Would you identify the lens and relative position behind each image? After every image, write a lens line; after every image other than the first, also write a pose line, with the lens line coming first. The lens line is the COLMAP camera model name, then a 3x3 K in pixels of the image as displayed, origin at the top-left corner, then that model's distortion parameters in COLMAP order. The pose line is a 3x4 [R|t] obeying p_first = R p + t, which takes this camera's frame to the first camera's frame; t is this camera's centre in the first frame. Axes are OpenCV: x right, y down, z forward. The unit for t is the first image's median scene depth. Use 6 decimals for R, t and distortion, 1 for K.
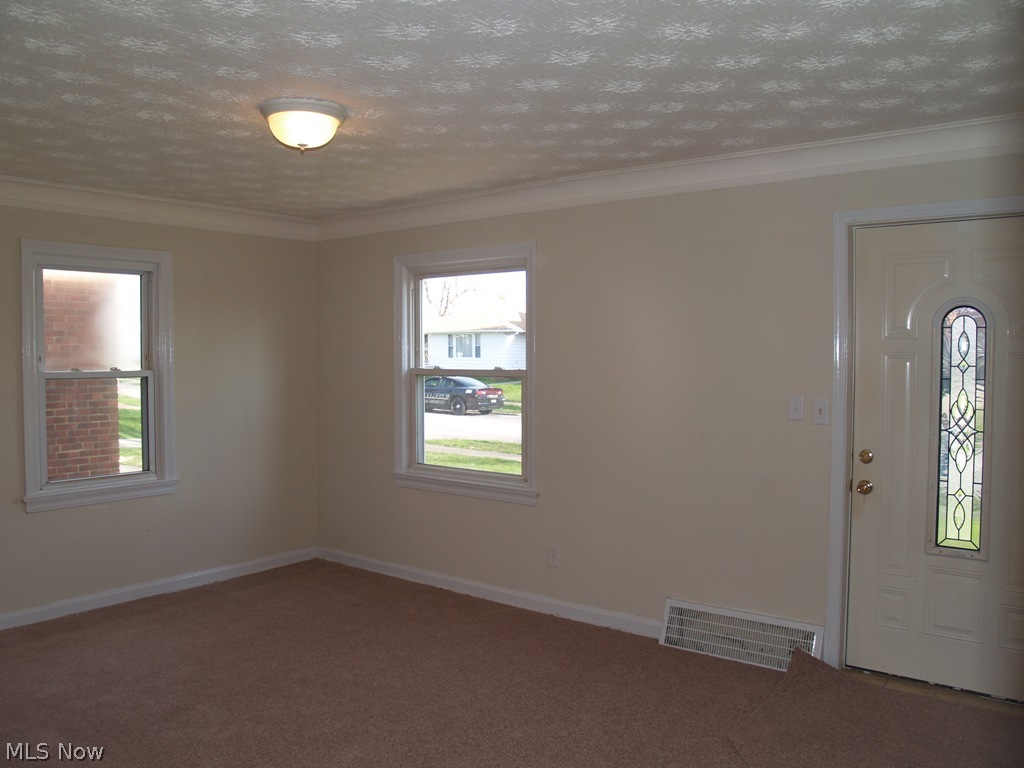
lens RADIAL K [[832.7, 0, 508.7], [0, 832.7, 383.1], [0, 0, 1]] dist [-0.129095, 0.083773]
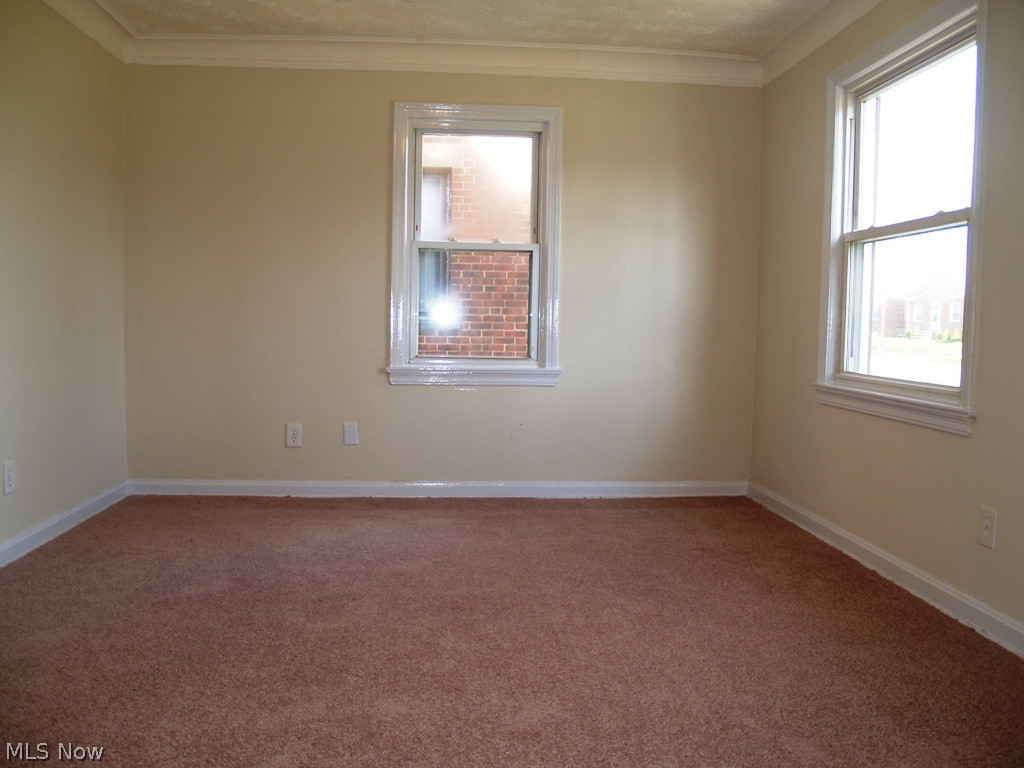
lens RADIAL K [[832.7, 0, 511.1], [0, 832.7, 390.0], [0, 0, 1]] dist [-0.129095, 0.083773]
pose [[0.690036, 0.074003, -0.719982, 0.199070], [-0.044121, 0.997210, 0.060212, 0.088671], [0.722429, -0.009782, 0.691376, 0.354970]]
